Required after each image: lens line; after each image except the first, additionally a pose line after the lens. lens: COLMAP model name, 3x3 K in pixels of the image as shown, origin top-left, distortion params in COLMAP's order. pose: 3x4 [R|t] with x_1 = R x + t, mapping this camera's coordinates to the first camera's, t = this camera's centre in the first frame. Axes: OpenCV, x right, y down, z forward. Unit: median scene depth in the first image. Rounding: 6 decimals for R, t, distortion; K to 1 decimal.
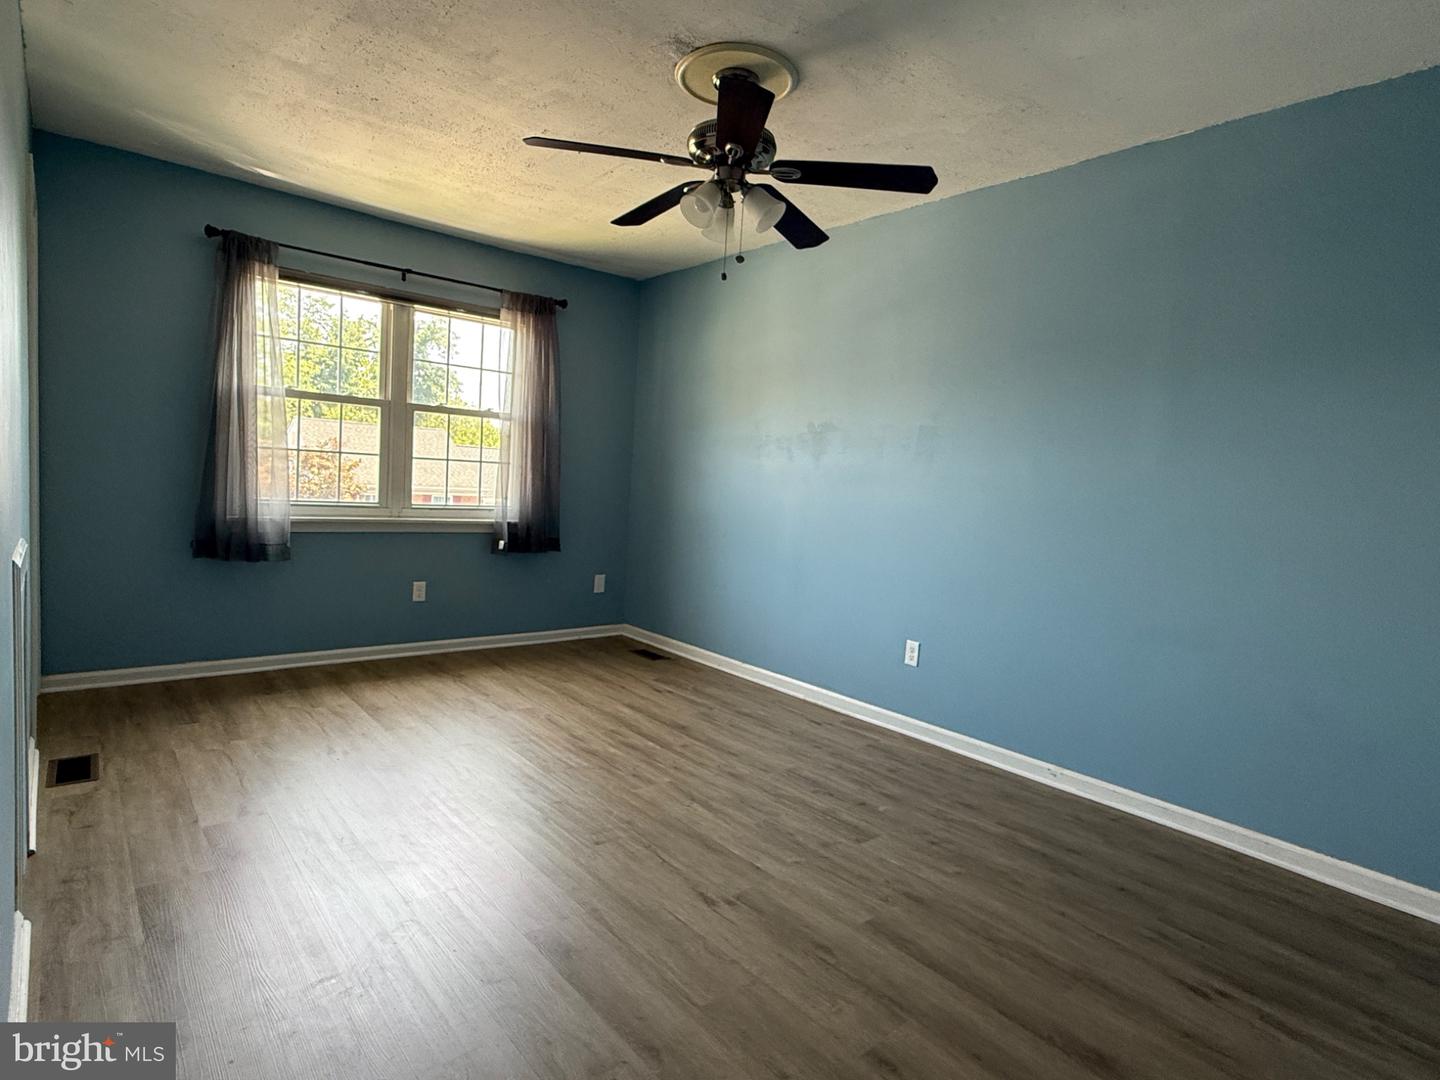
lens RADIAL K [[770.8, 0, 717.2], [0, 770.8, 537.9], [0, 0, 1]] dist [-0.002520, 0.000268]
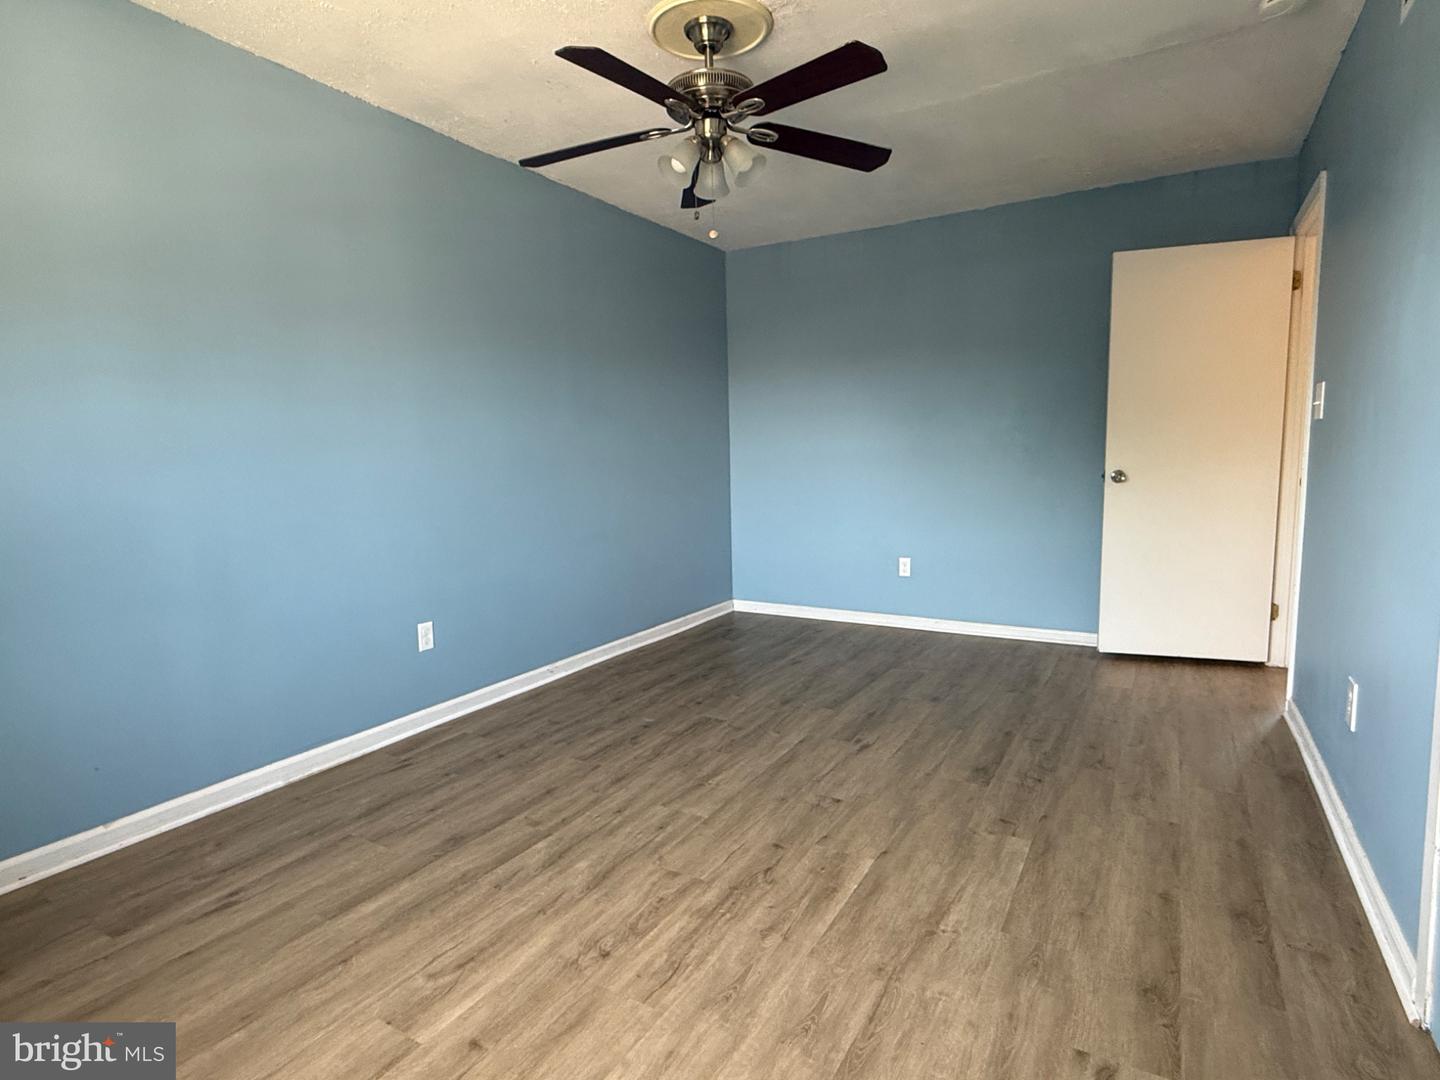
lens RADIAL K [[770.8, 0, 718.1], [0, 770.8, 538.7], [0, 0, 1]] dist [-0.002520, 0.000268]
pose [[-0.329100, -0.158821, 0.930843, -0.751080], [0.079659, 0.977571, 0.194957, -0.120832], [-0.940929, 0.138311, -0.309067, 1.057679]]
